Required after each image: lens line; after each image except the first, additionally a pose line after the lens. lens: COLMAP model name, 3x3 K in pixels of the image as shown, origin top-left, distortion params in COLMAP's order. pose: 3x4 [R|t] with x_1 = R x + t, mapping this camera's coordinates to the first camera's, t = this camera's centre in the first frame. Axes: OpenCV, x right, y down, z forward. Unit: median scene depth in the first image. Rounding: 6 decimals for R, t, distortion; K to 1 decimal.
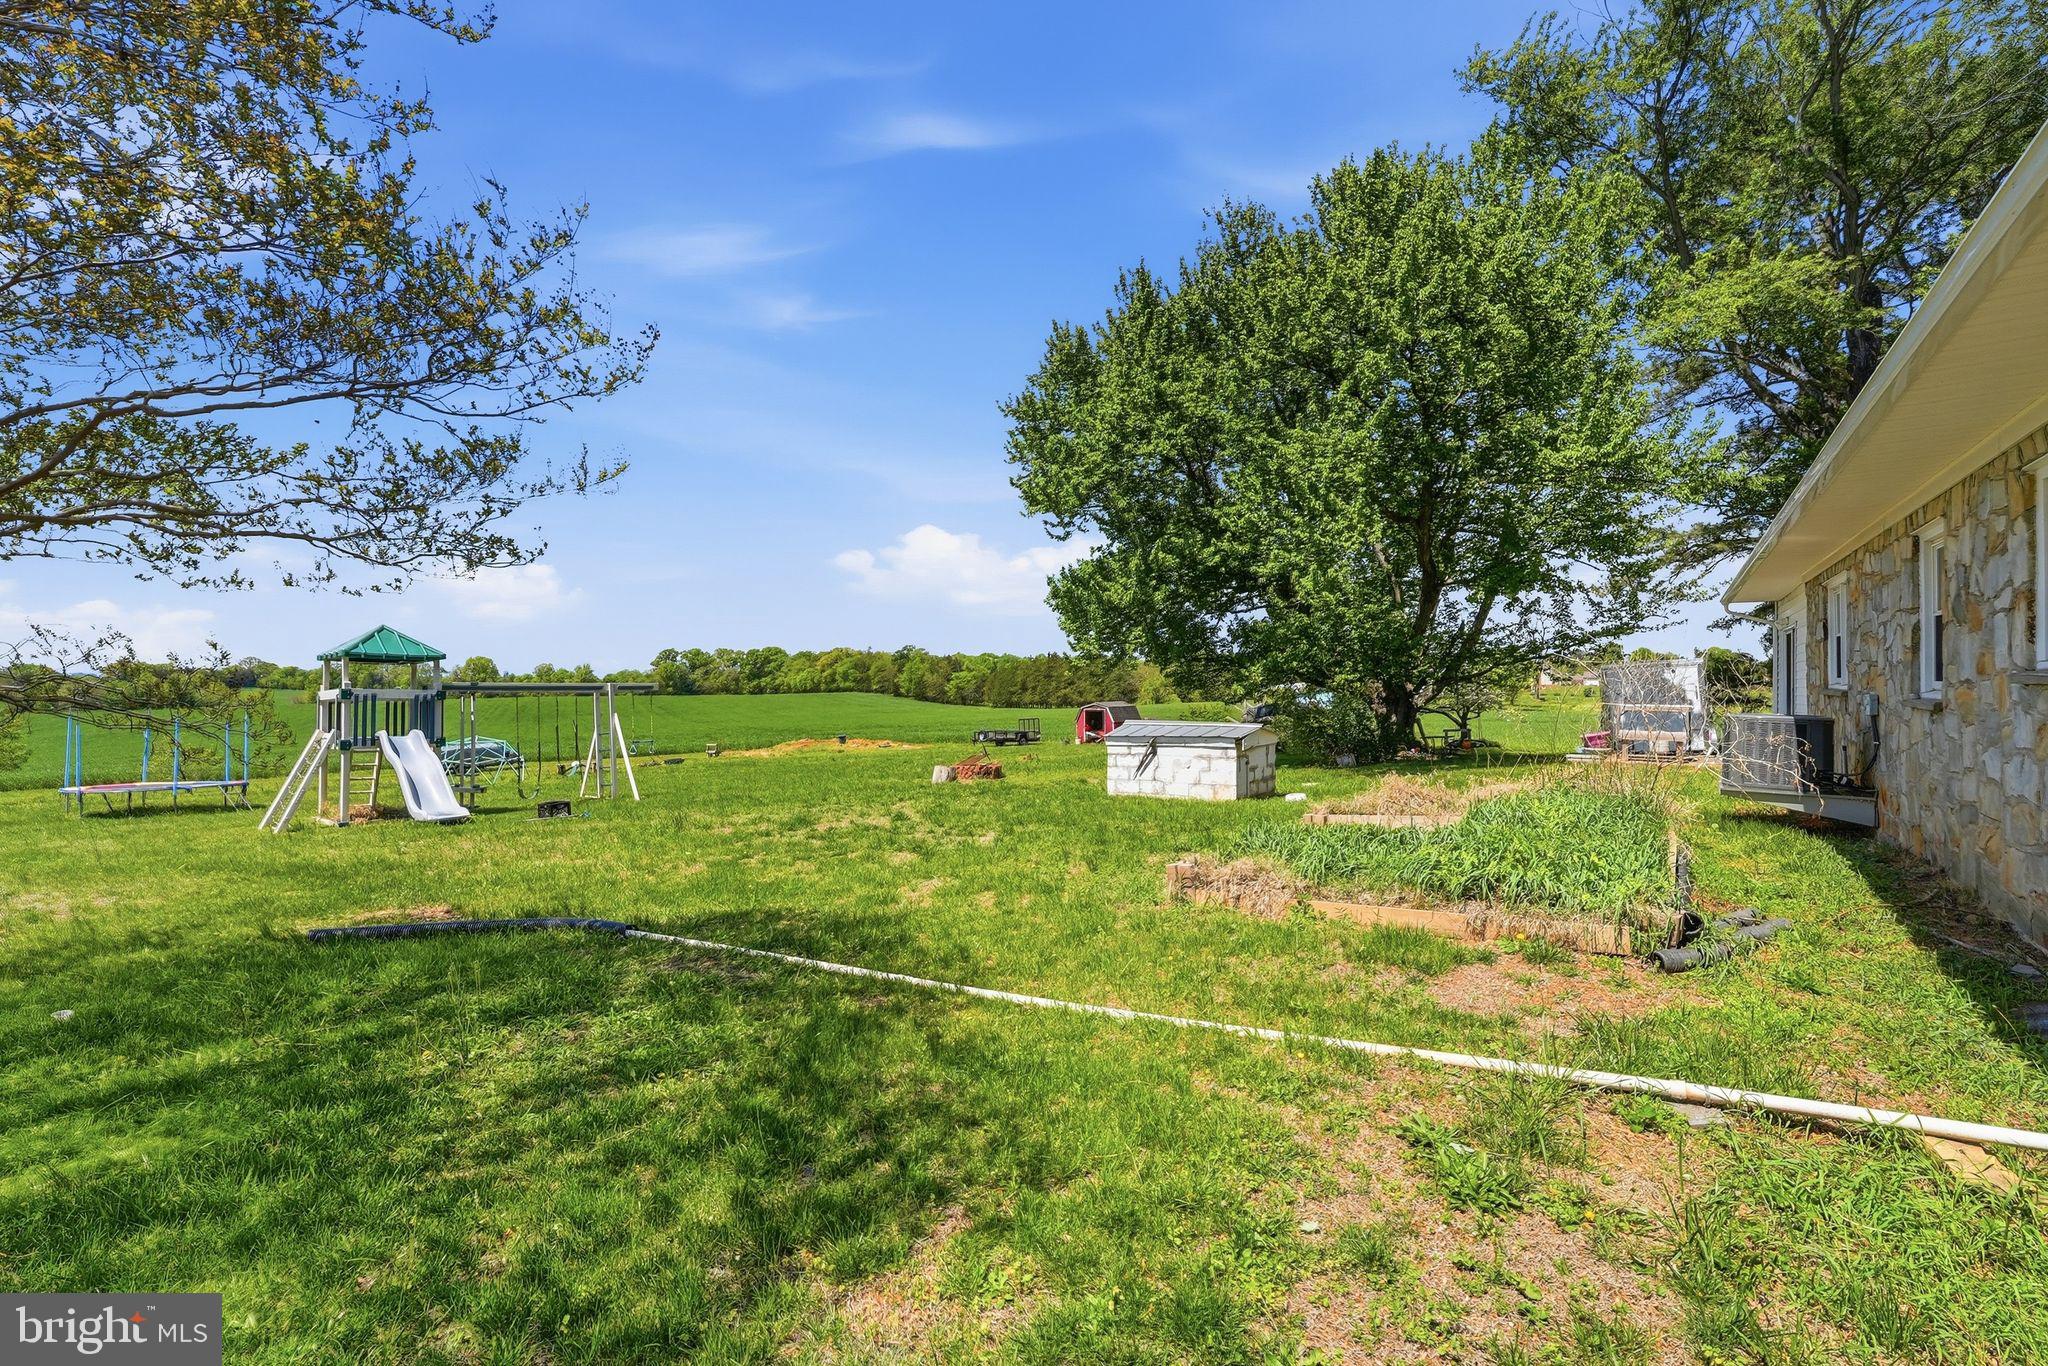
lens RADIAL K [[968.0, 0, 1024.0], [0, 968.0, 683.0], [0, 0, 1]] dist [0.001069, 0.000126]
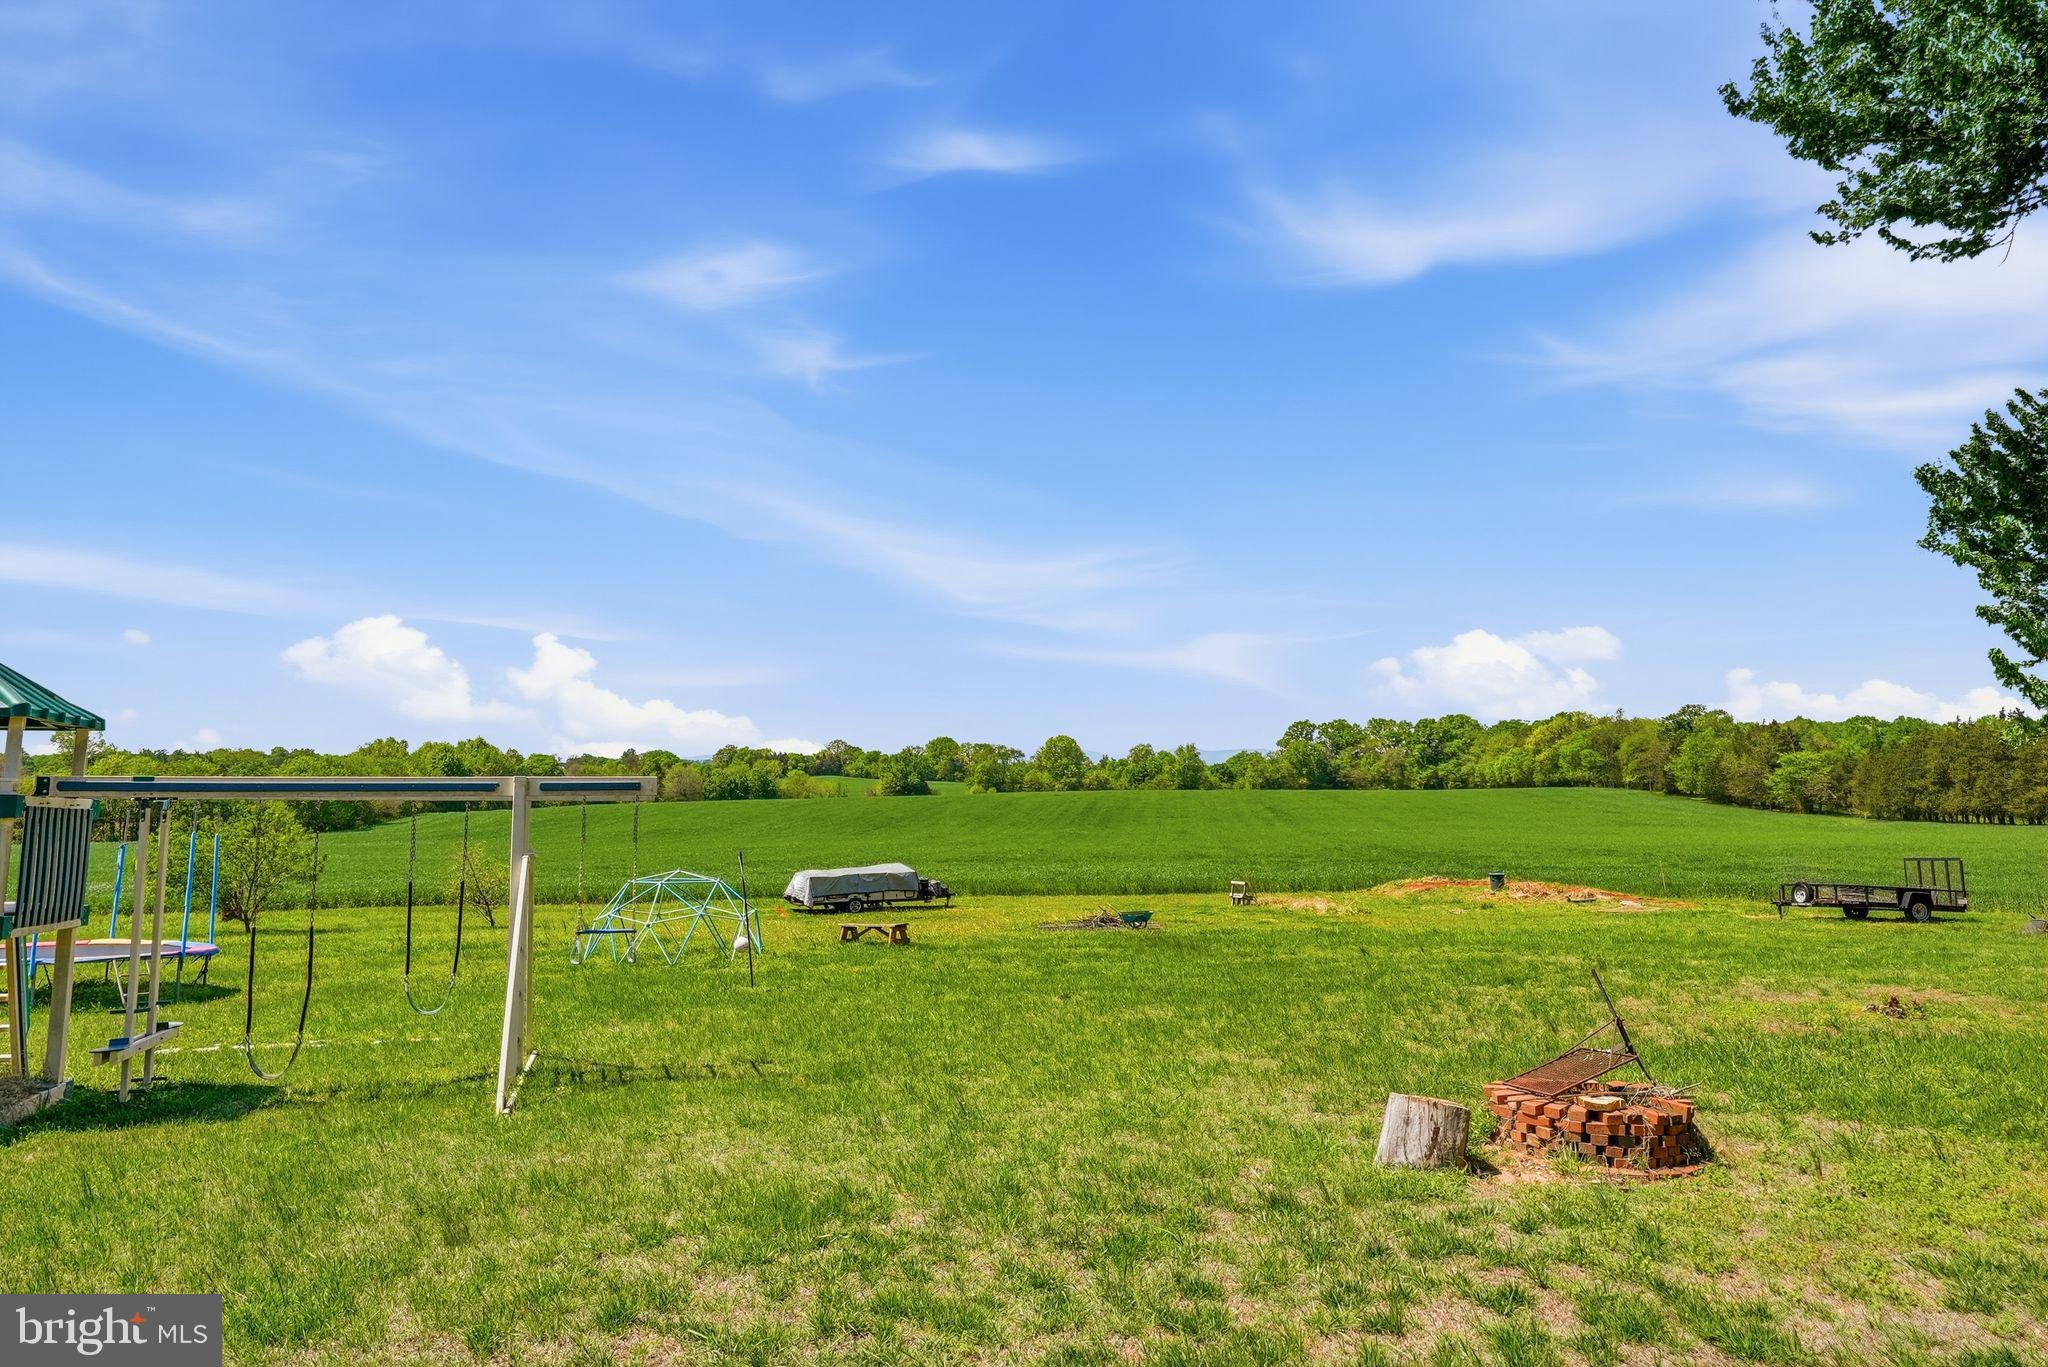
lens RADIAL K [[1291.0, 0, 1024.4], [0, 1291.0, 653.7], [0, 0, 1]] dist [-0.001940, -0.001363]
pose [[0.807024, -0.051846, -0.588238, 0.011604], [-0.000743, 0.996048, -0.088809, -0.001554], [0.590518, 0.072108, 0.803796, 0.158995]]
